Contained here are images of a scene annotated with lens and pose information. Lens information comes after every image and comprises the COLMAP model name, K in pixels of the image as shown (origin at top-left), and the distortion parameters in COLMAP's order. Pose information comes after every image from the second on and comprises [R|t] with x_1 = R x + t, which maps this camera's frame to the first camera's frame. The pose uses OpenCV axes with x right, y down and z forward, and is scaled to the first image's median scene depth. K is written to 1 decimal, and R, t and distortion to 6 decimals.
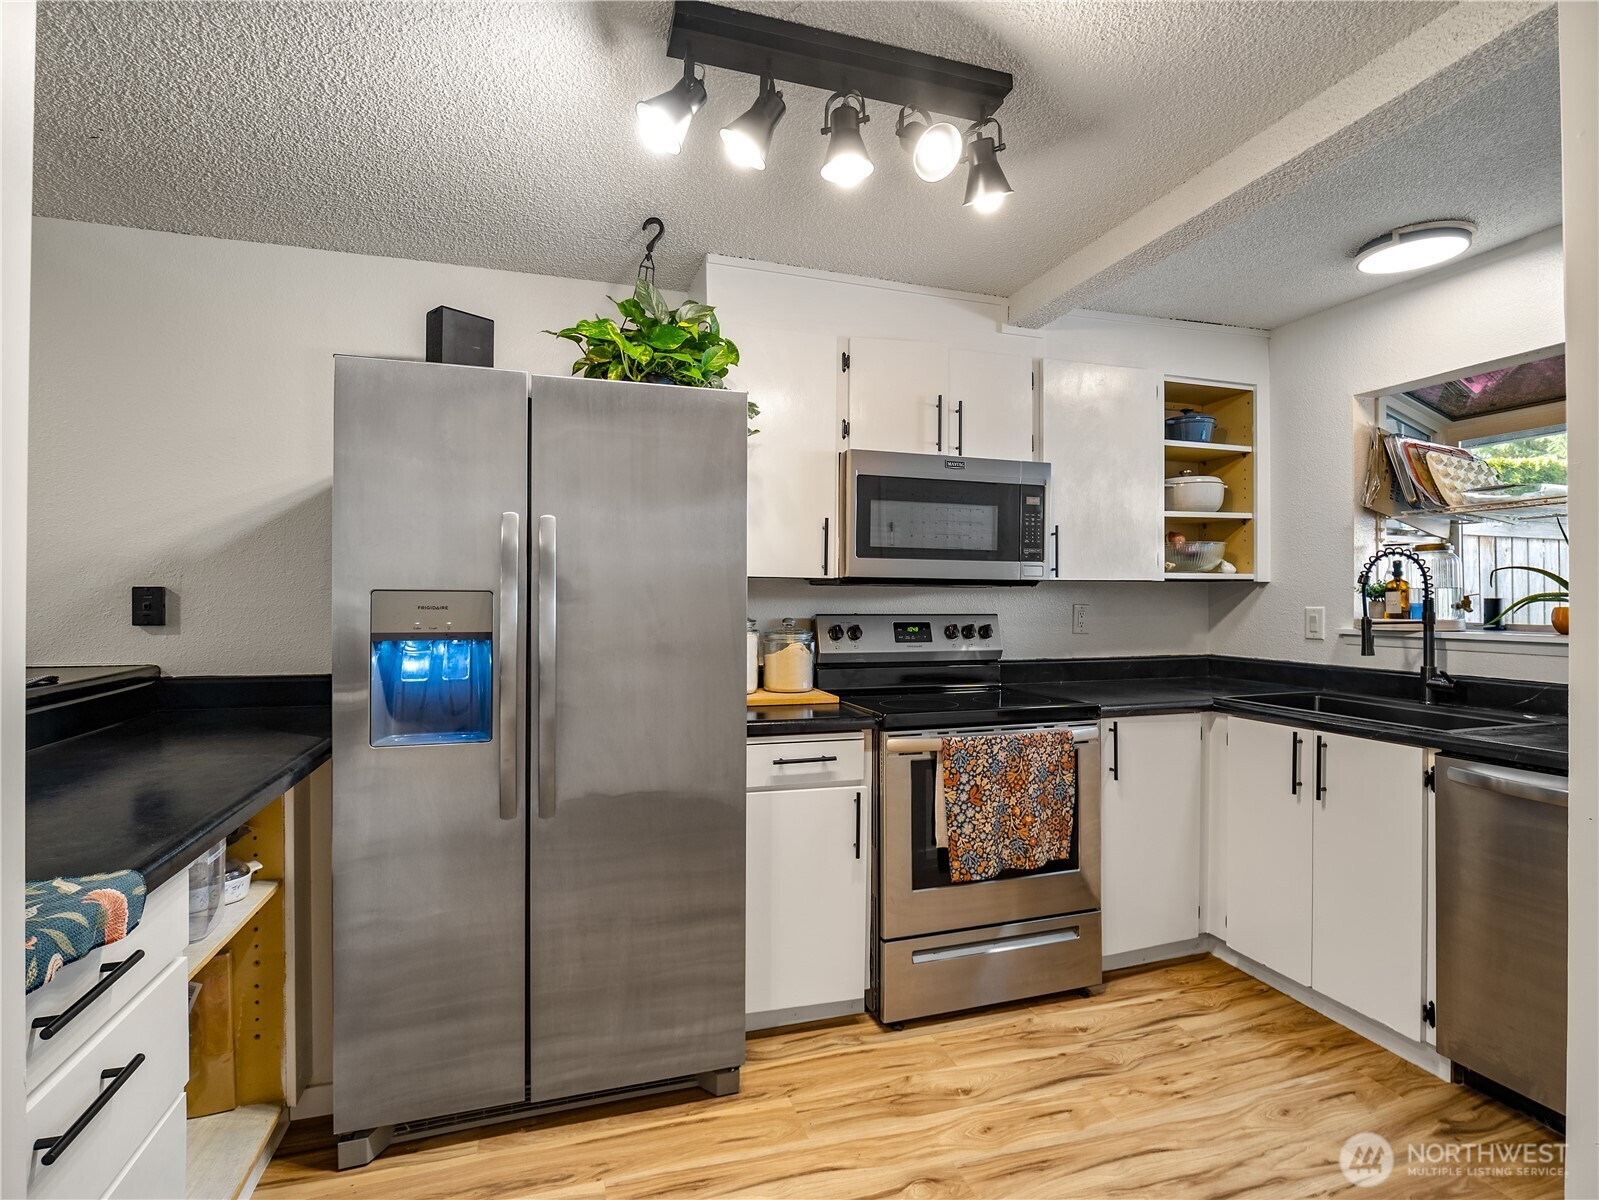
lens RADIAL K [[776.8, 0, 795.1], [0, 776.8, 609.2], [0, 0, 1]] dist [-0.010261, -0.002678]
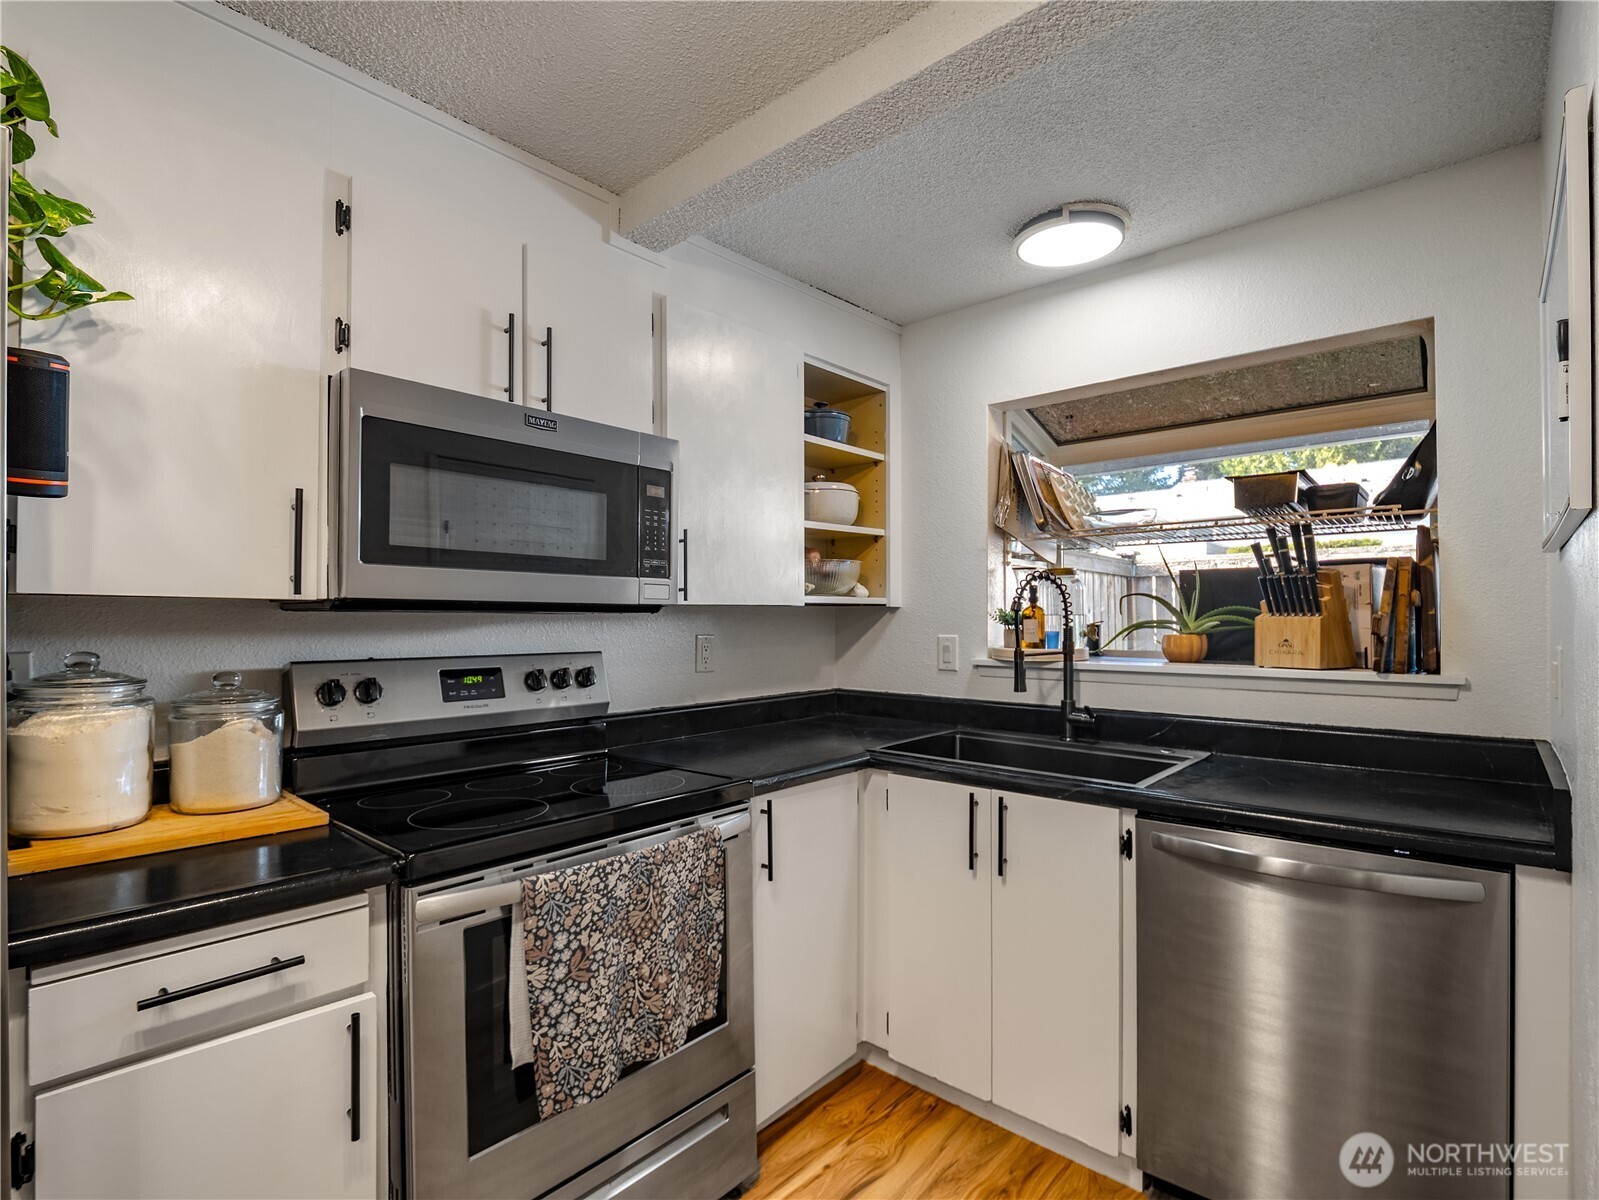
lens RADIAL K [[776.8, 0, 795.1], [0, 776.8, 609.2], [0, 0, 1]] dist [-0.010261, -0.002678]
pose [[0.863906, 0.002170, 0.503648, 0.067707], [0.009847, 0.999727, -0.021199, -0.018589], [-0.503557, 0.023273, 0.863649, 0.358217]]
